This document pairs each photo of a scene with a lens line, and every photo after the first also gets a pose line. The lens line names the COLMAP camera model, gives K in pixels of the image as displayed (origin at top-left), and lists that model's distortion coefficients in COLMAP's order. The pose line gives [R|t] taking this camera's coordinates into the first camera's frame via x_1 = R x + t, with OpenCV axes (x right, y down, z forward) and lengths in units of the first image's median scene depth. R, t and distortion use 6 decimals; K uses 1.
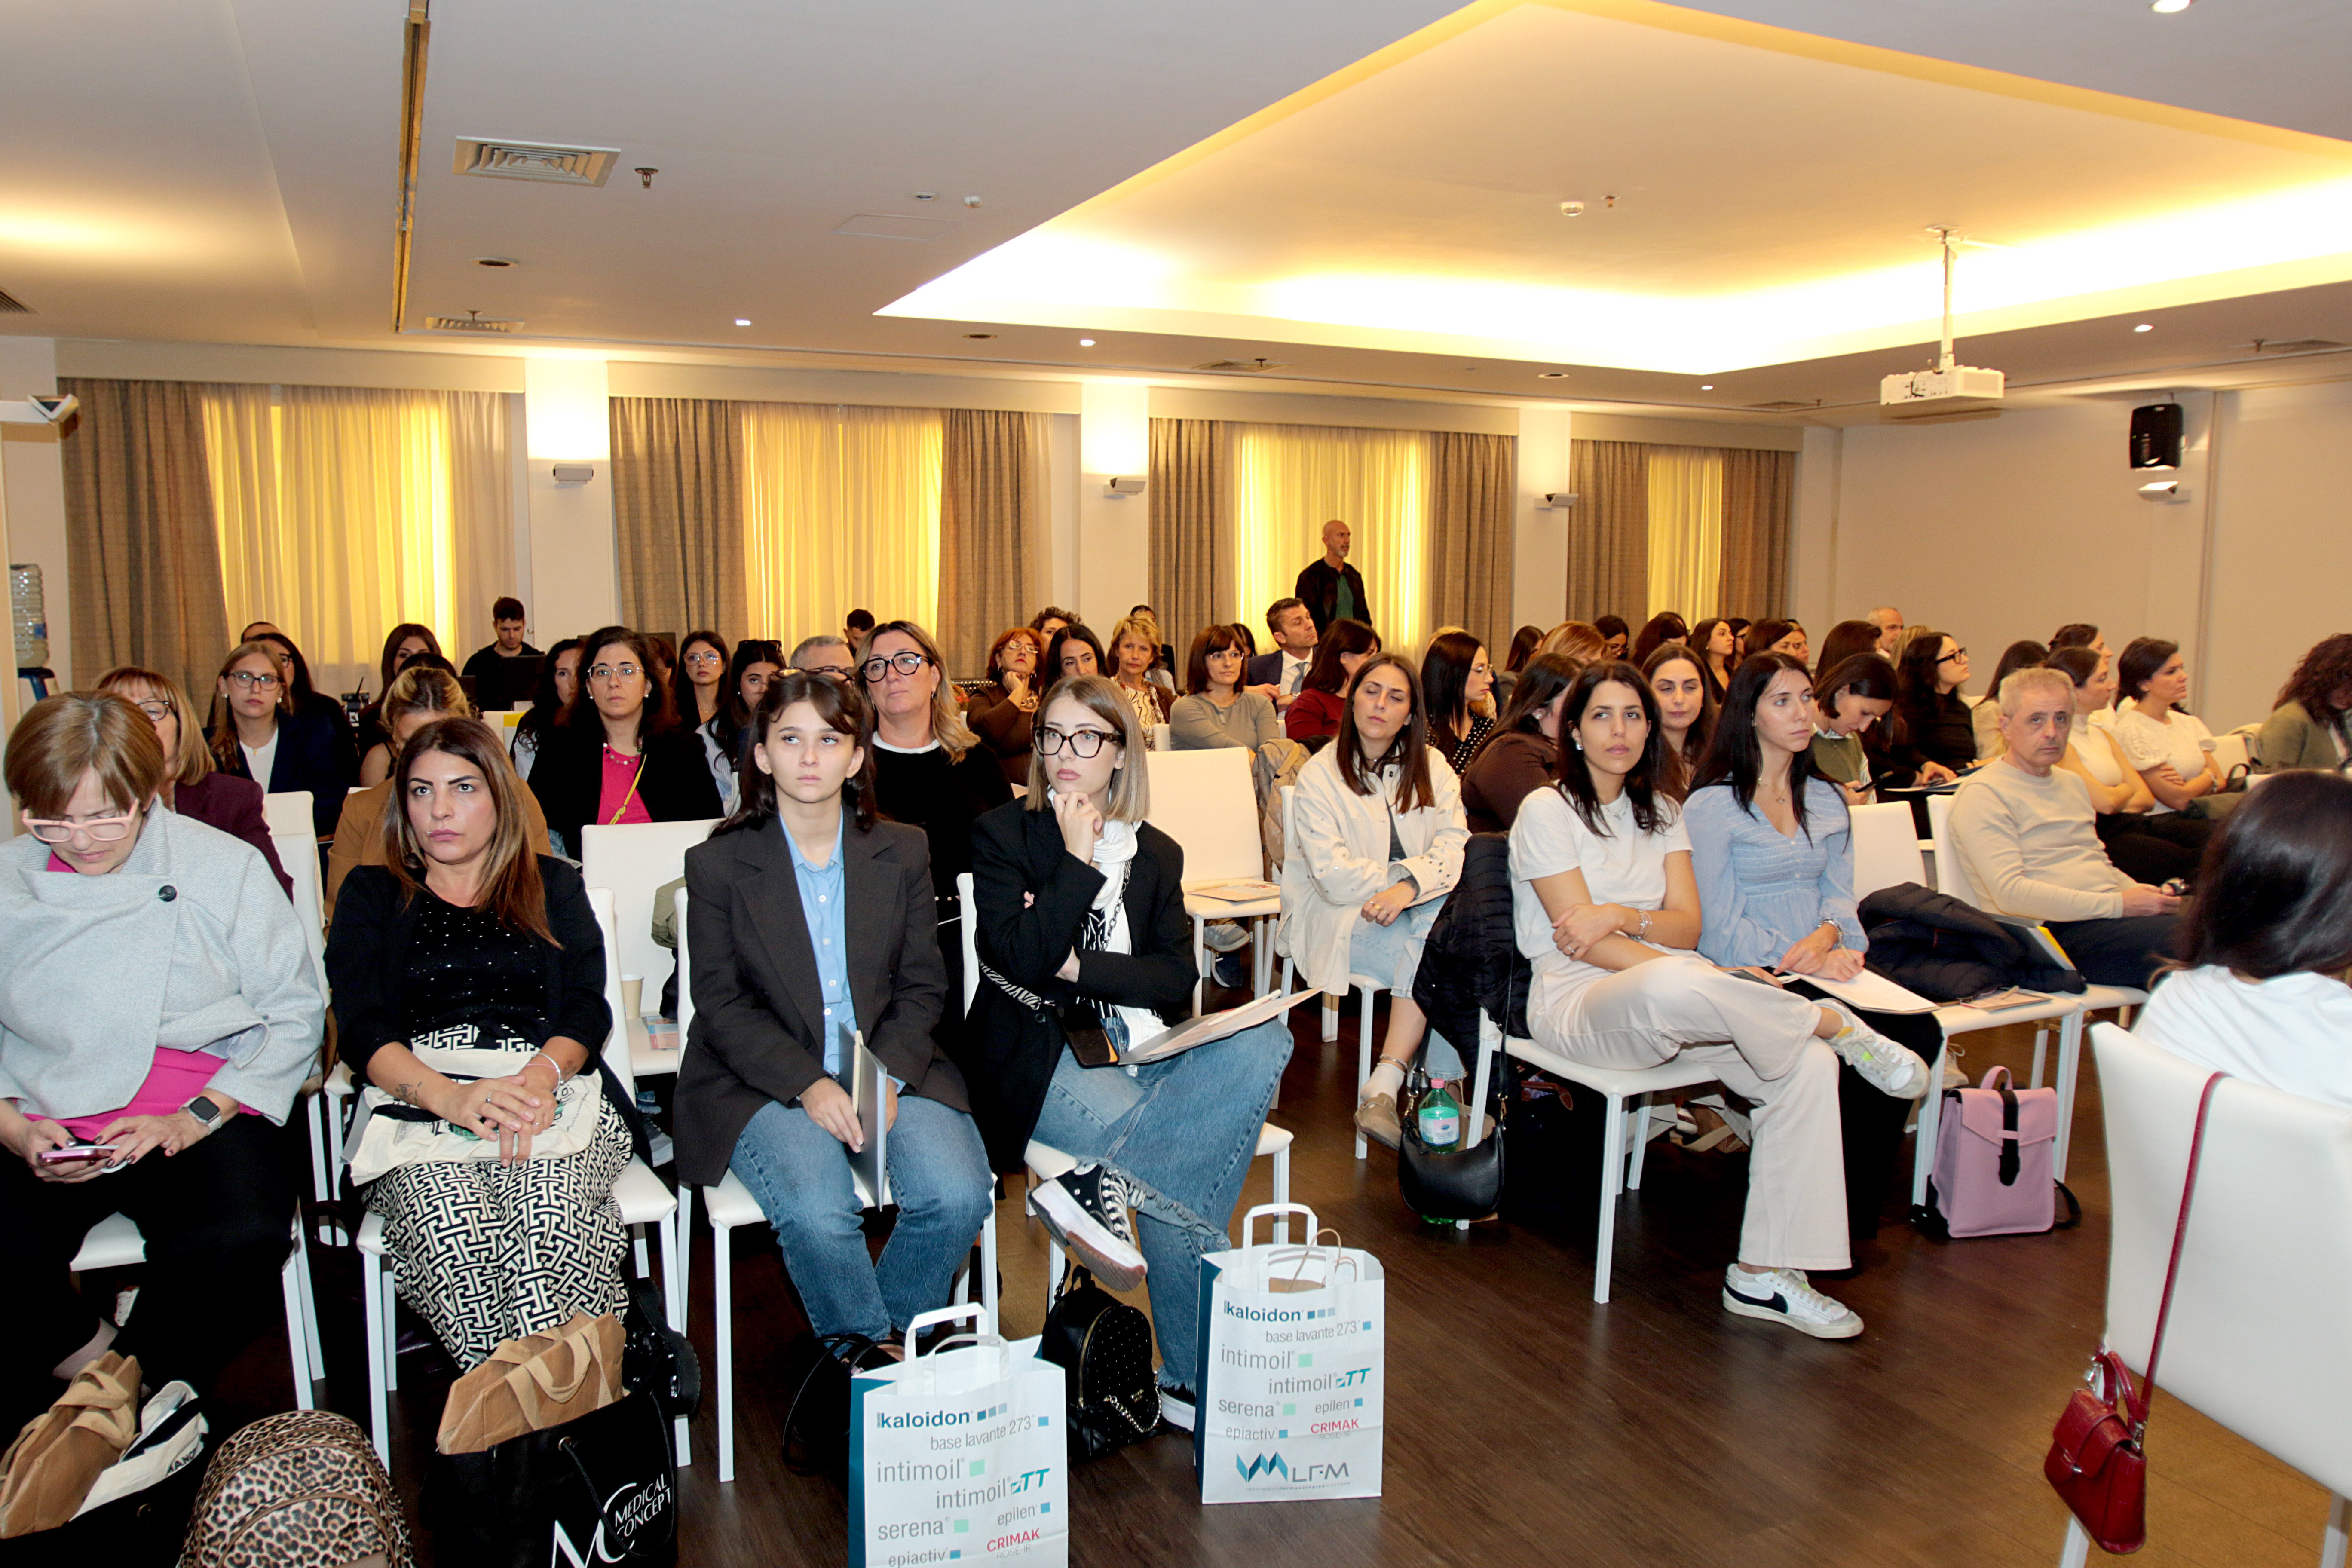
lens RADIAL K [[1699.6, 0, 1179.1], [0, 1699.6, 788.0], [0, 0, 1]] dist [-0.095291, 0.065148]
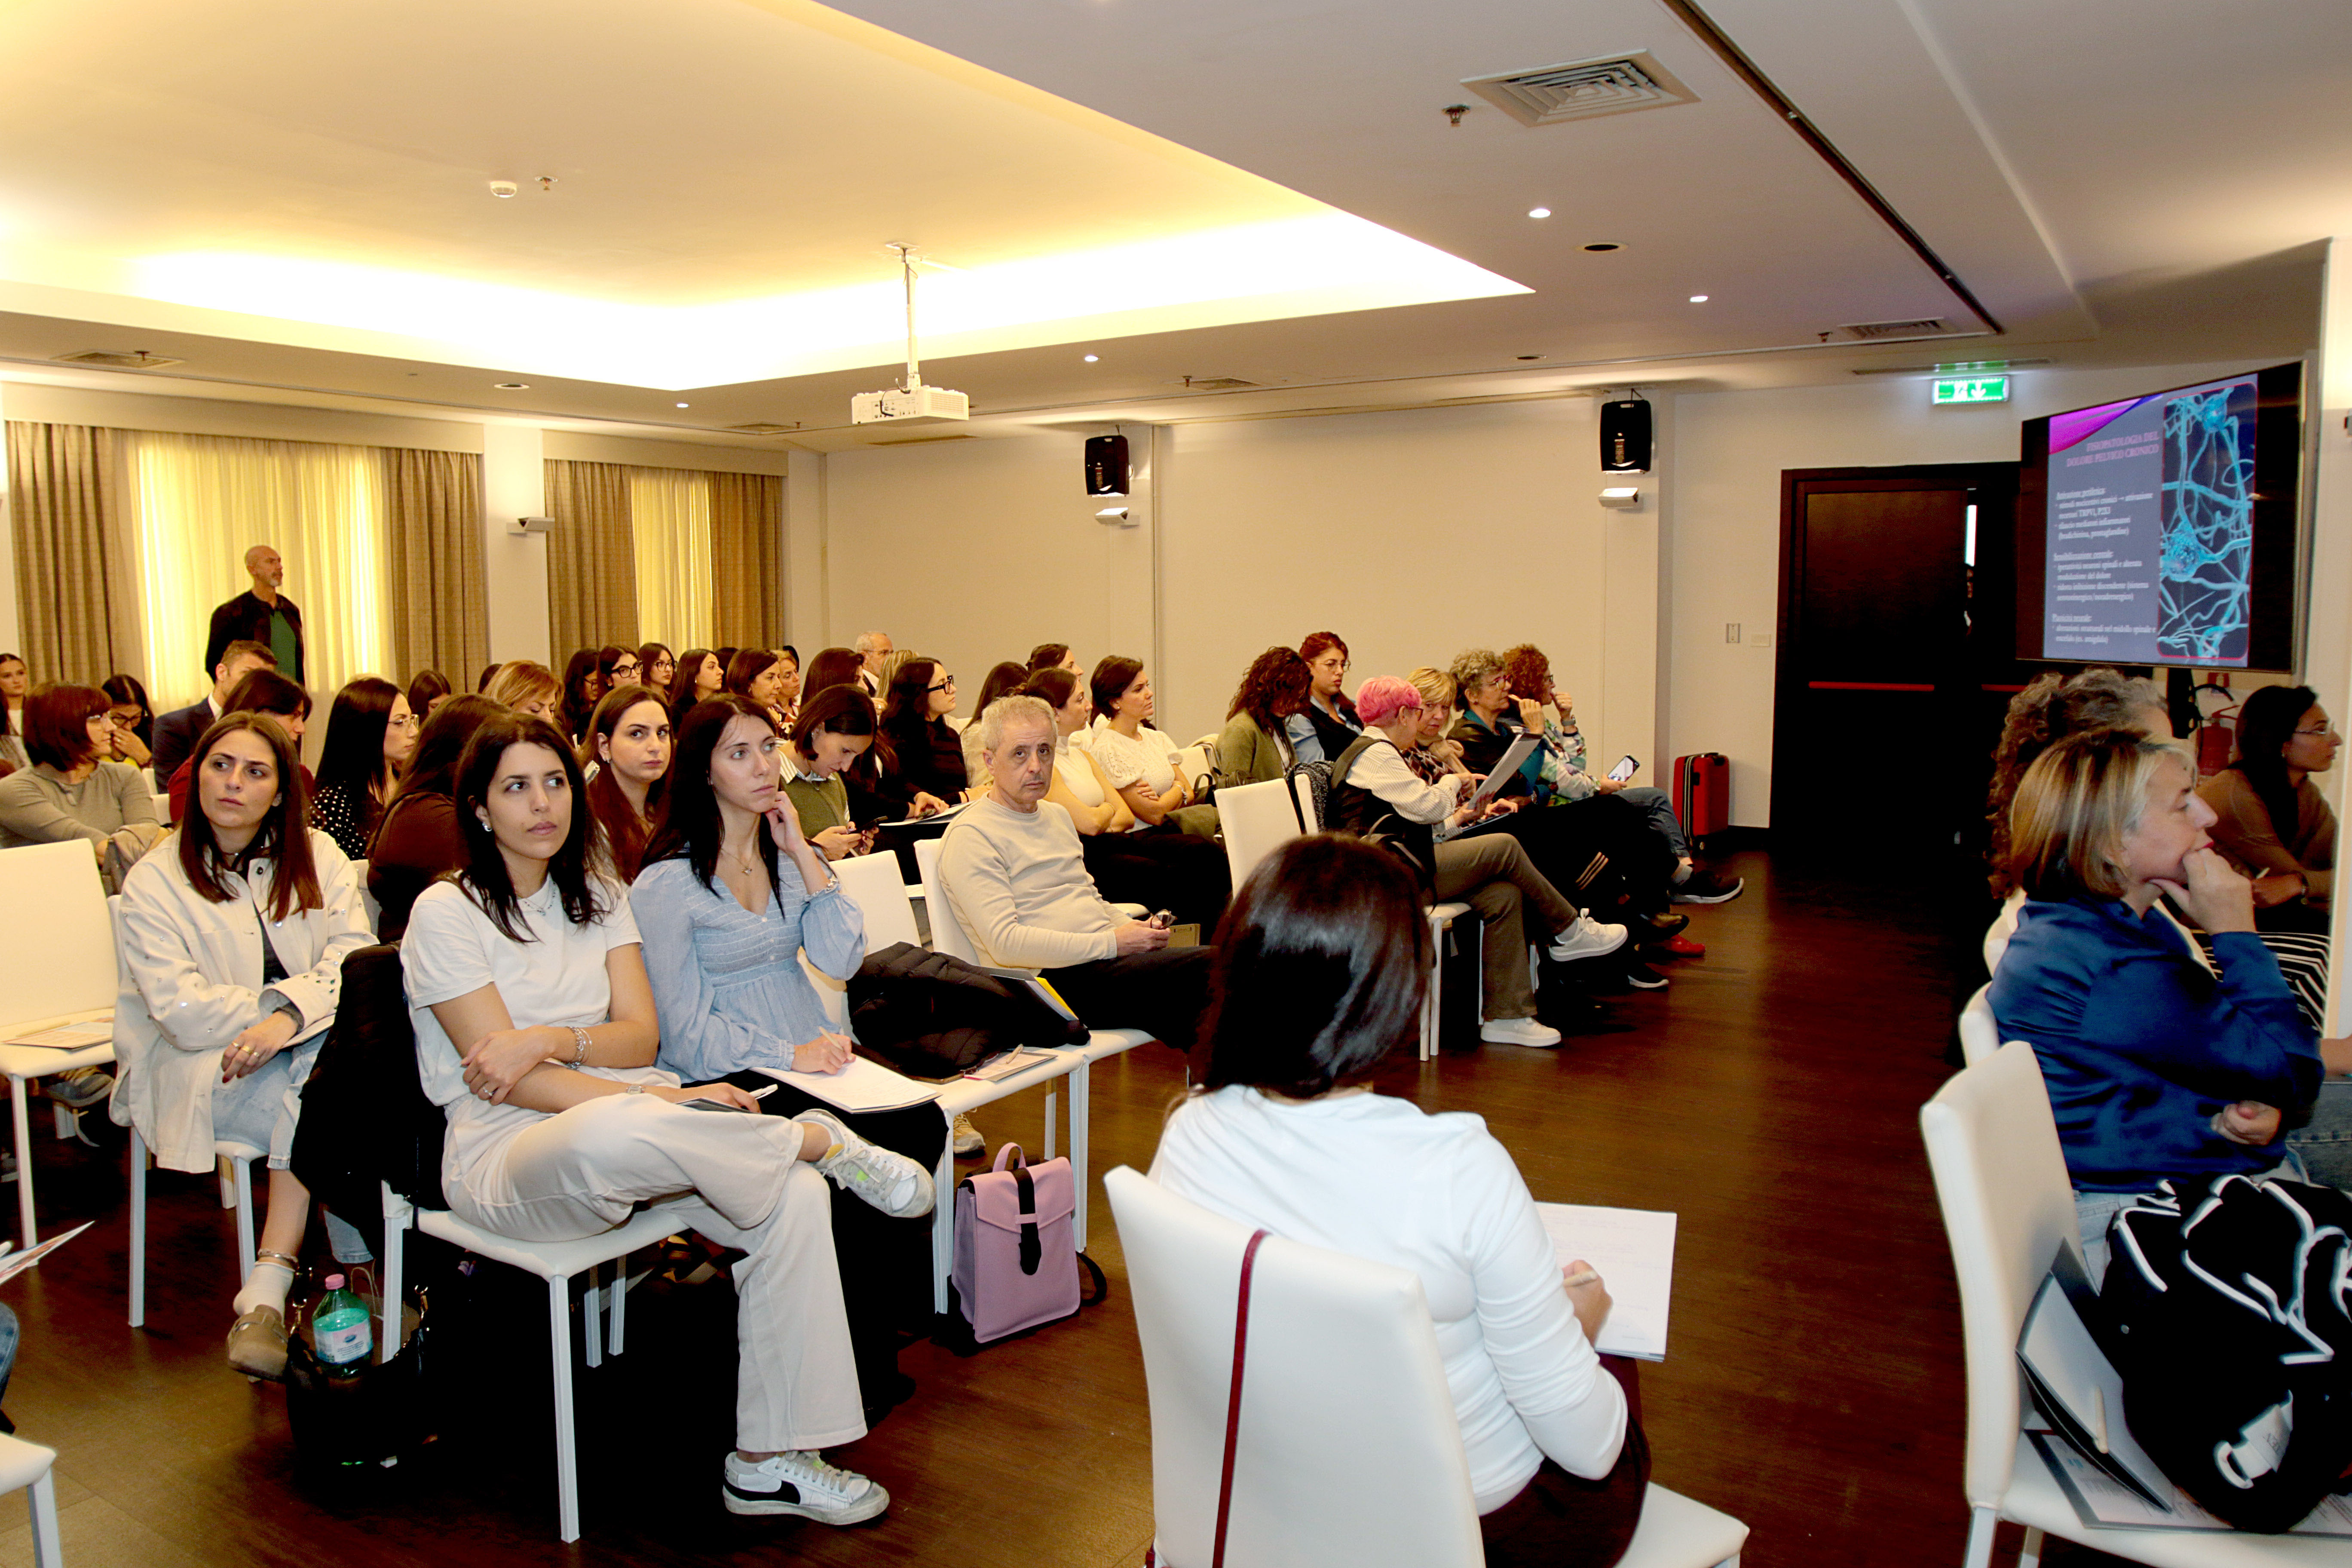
lens RADIAL K [[1699.6, 0, 1179.1], [0, 1699.6, 788.0], [0, 0, 1]] dist [-0.095291, 0.065148]
pose [[0.842767, -0.067322, 0.534052, 0.077762], [0.075870, 0.997100, 0.005966, -0.018689], [-0.532905, 0.035491, 0.845431, 0.141281]]
